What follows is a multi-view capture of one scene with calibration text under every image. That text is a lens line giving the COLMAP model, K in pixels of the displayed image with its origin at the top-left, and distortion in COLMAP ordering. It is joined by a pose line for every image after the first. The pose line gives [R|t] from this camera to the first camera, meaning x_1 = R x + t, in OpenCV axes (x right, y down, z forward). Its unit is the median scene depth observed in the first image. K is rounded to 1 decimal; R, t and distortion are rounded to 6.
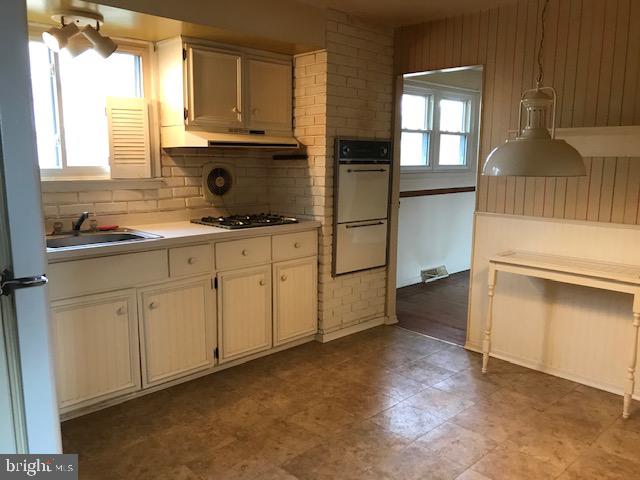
lens RADIAL K [[515.2, 0, 320.0], [0, 515.2, 240.0], [0, 0, 1]] dist [0.085712, -0.108773]
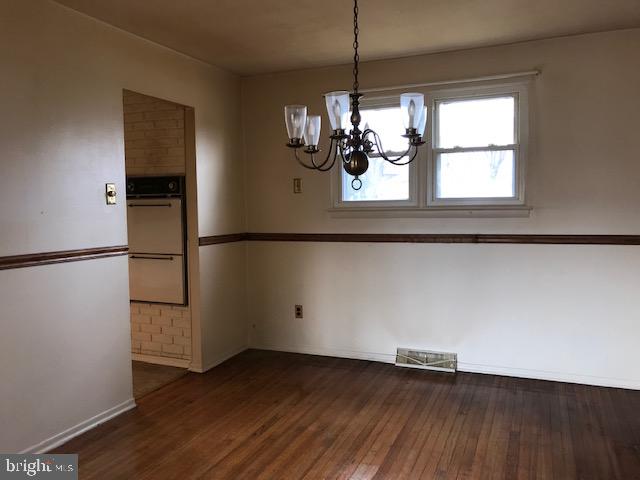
lens RADIAL K [[515.2, 0, 320.0], [0, 515.2, 240.0], [0, 0, 1]] dist [0.085712, -0.108773]
pose [[0.389258, 0.044907, -0.920034, 0.856340], [-0.126758, 0.991920, -0.005214, -0.074543], [0.912366, 0.118651, 0.391805, 0.655485]]
